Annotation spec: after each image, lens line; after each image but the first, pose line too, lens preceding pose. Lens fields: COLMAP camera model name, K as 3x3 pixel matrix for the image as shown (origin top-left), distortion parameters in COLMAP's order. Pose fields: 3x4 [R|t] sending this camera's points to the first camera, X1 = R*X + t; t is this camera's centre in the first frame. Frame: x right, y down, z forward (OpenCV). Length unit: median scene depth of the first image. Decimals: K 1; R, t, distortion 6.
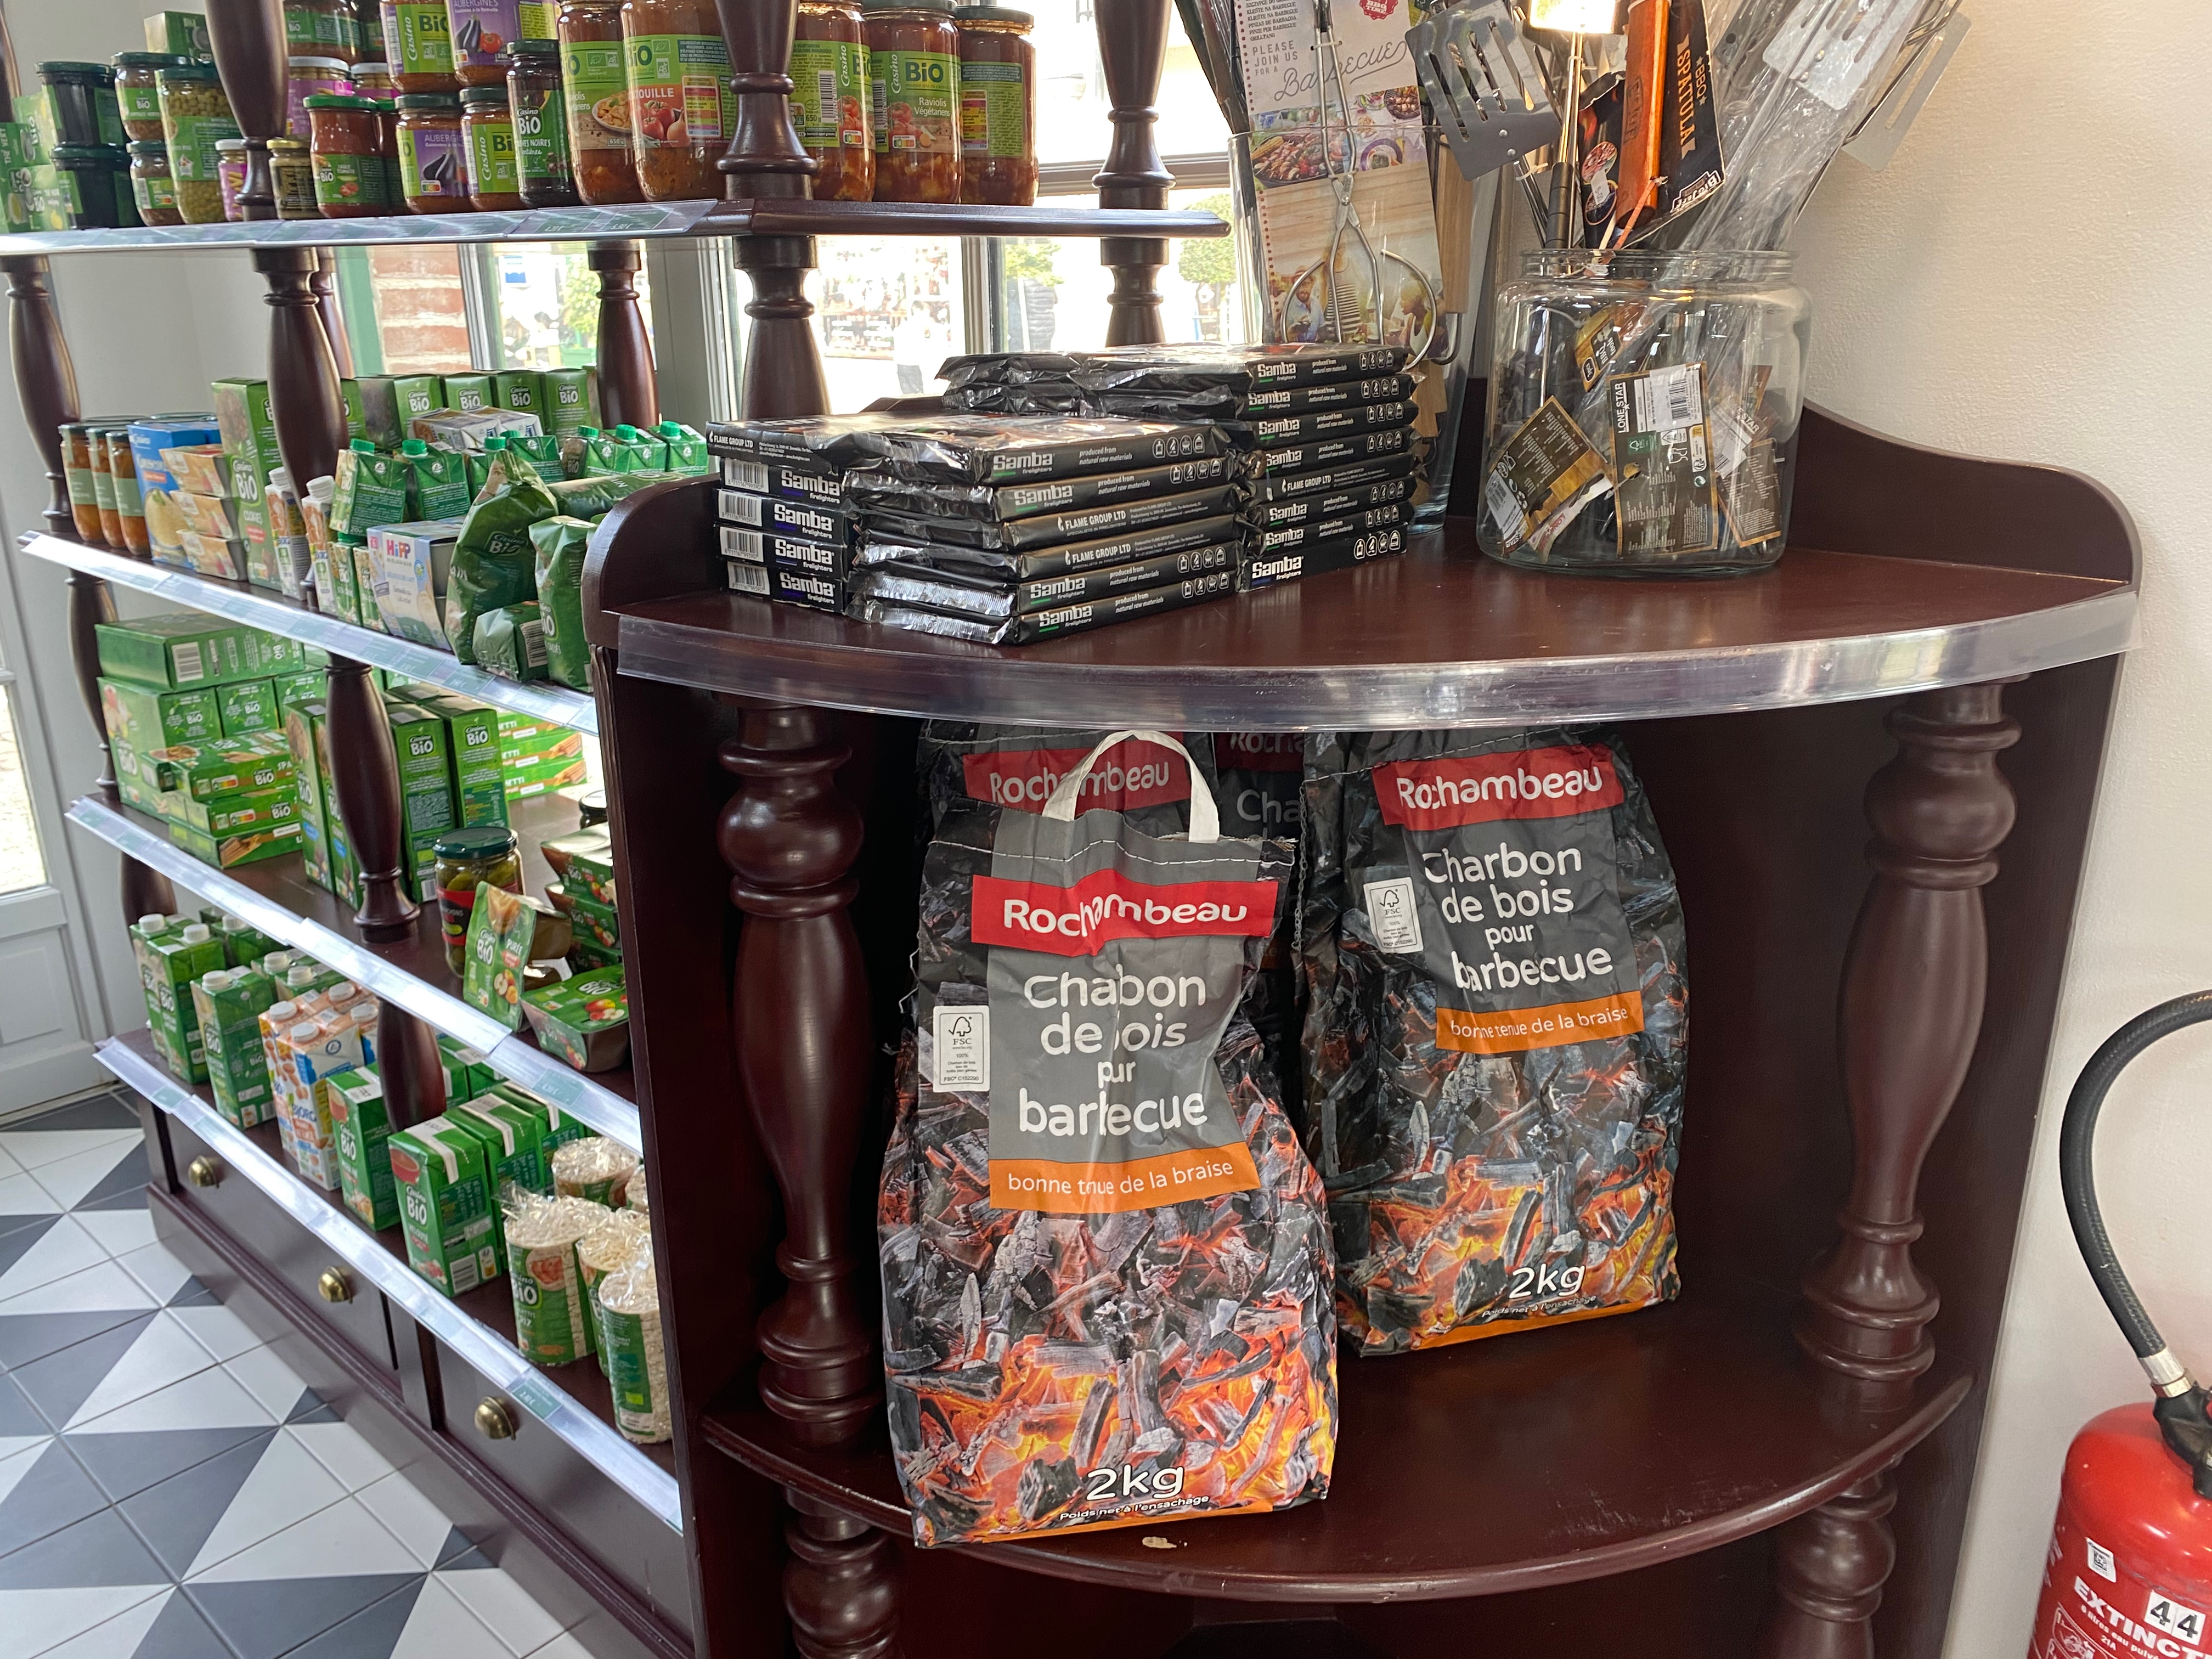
lens RADIAL K [[1676.7, 0, 1116.7], [0, 1676.7, 834.9], [0, 0, 1]] dist [-0.004381, -0.001348]
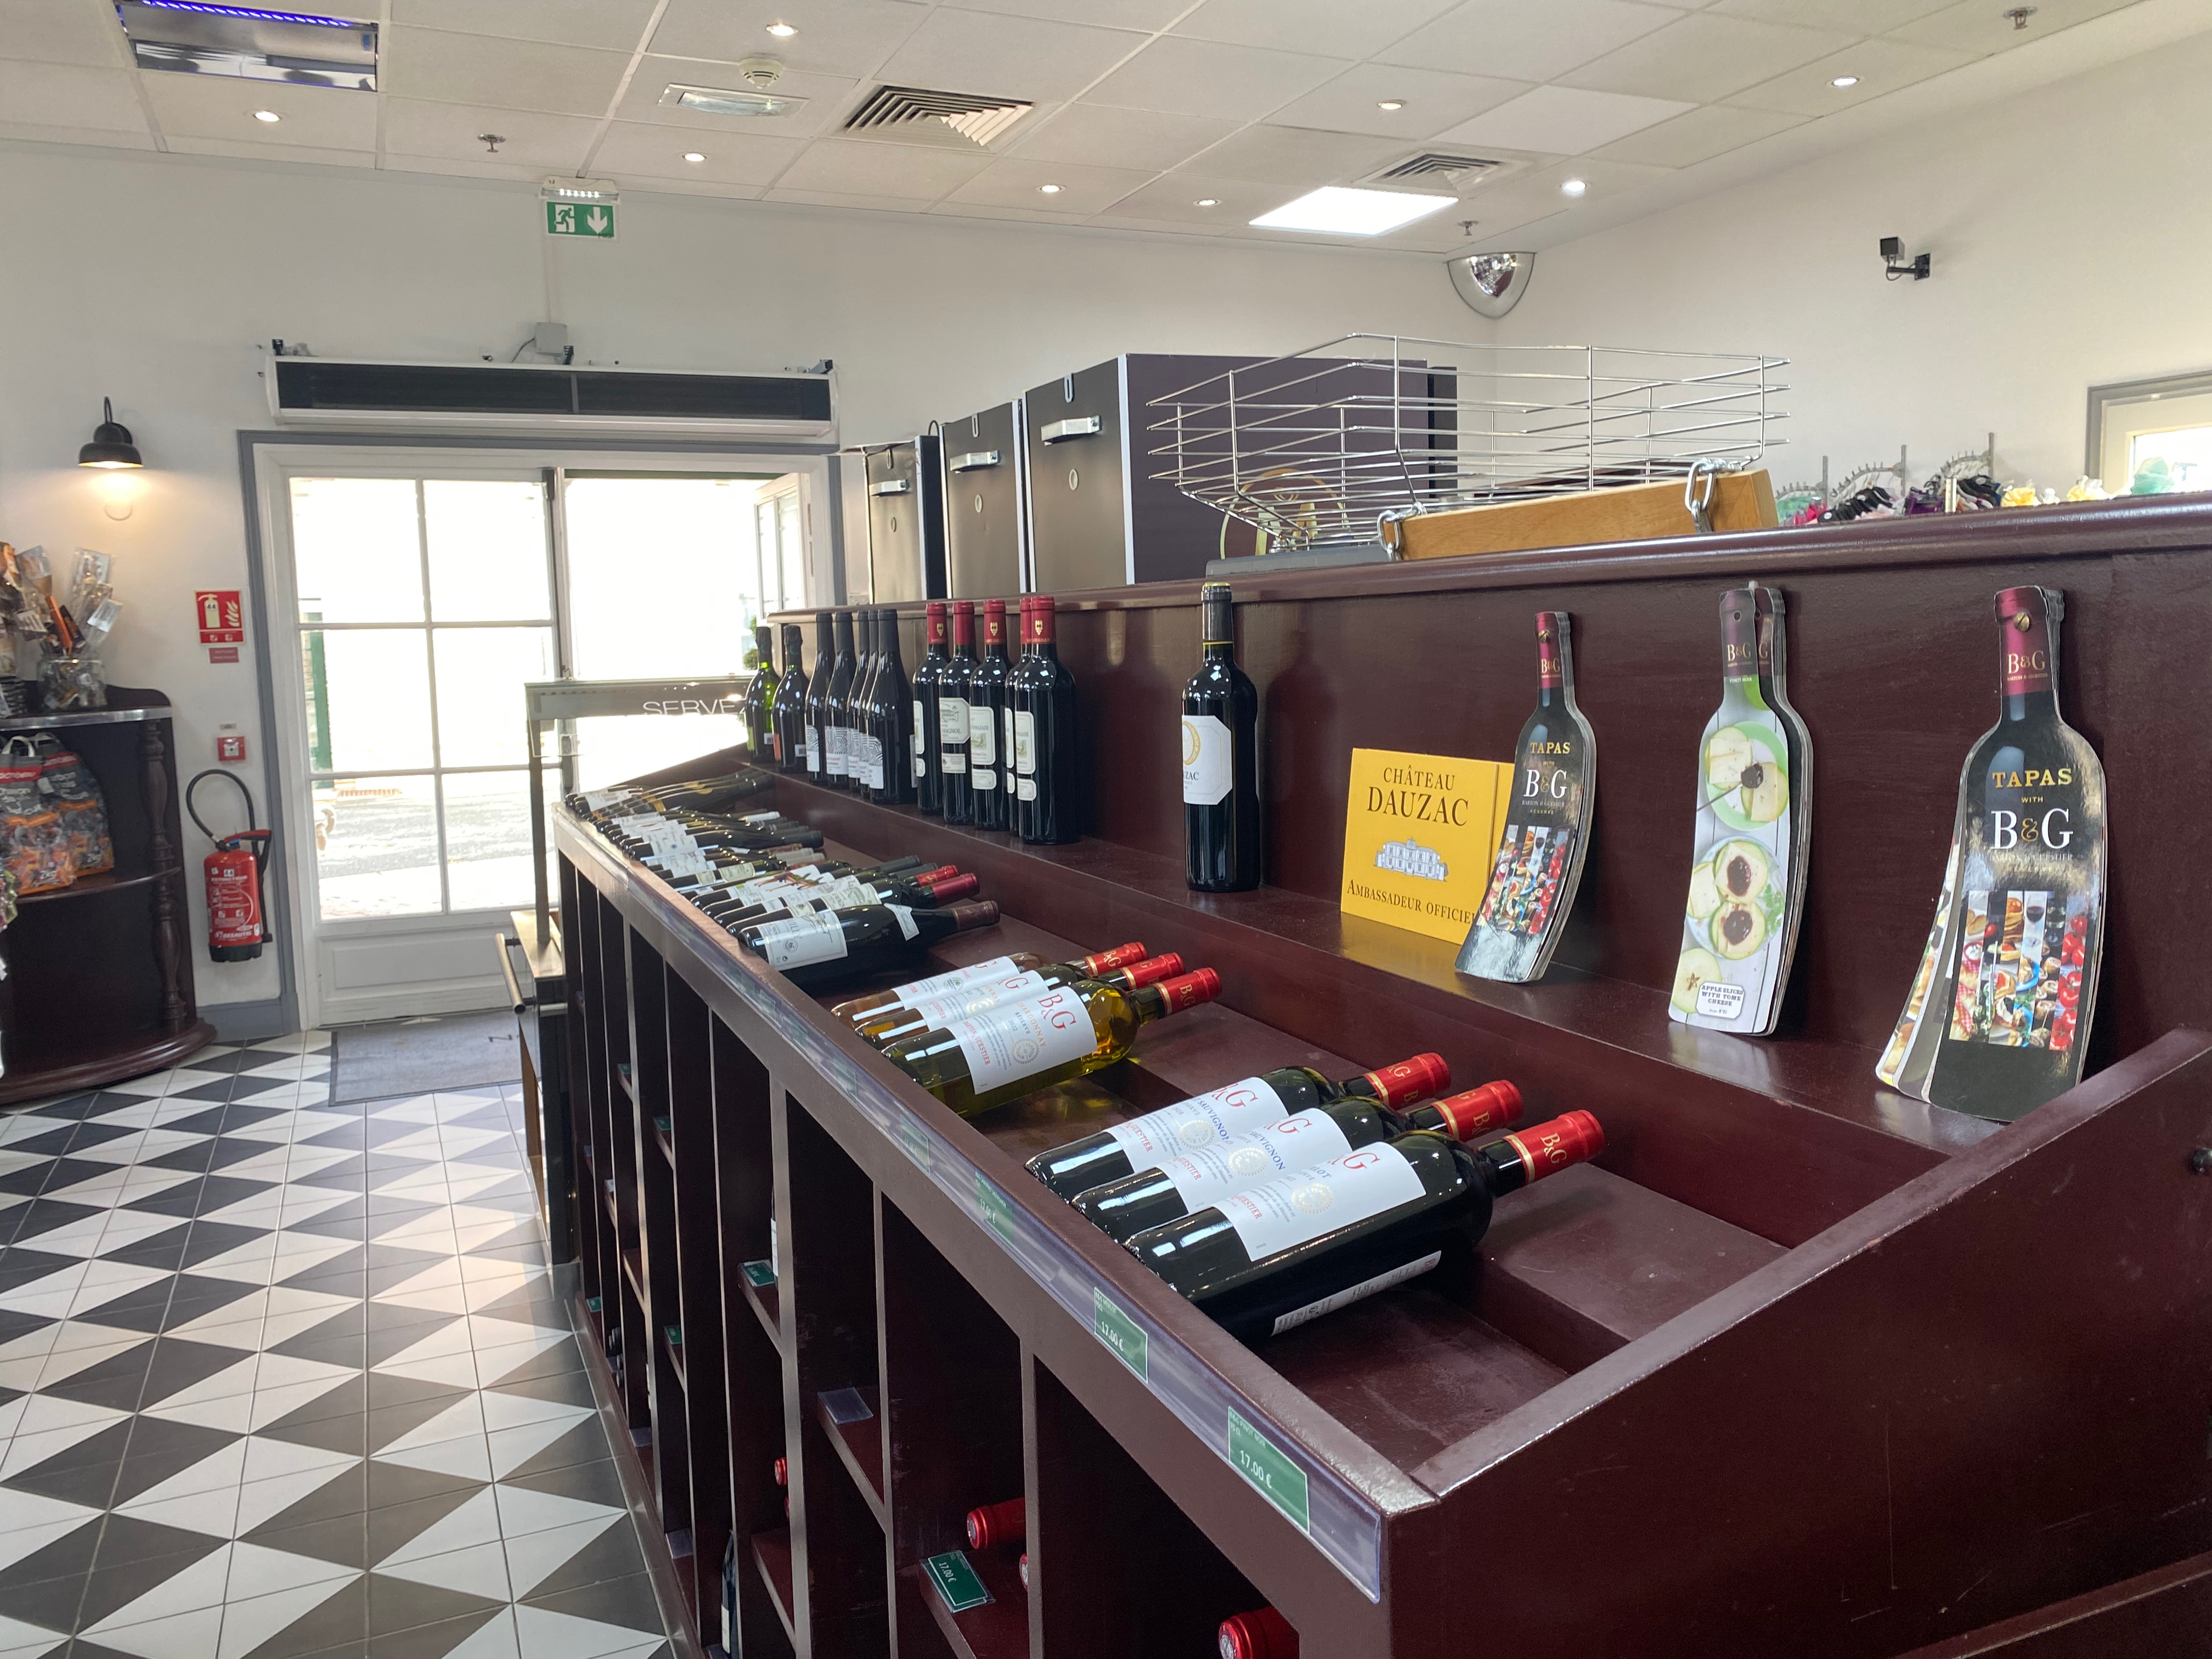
lens RADIAL K [[1676.7, 0, 1110.9], [0, 1676.7, 823.2], [0, 0, 1]] dist [-0.004381, -0.001348]
pose [[0.419757, -0.118823, 0.899825, -3.234946], [0.302994, 0.952866, -0.015516, 1.292488], [-0.855569, 0.279155, 0.435975, -4.131749]]
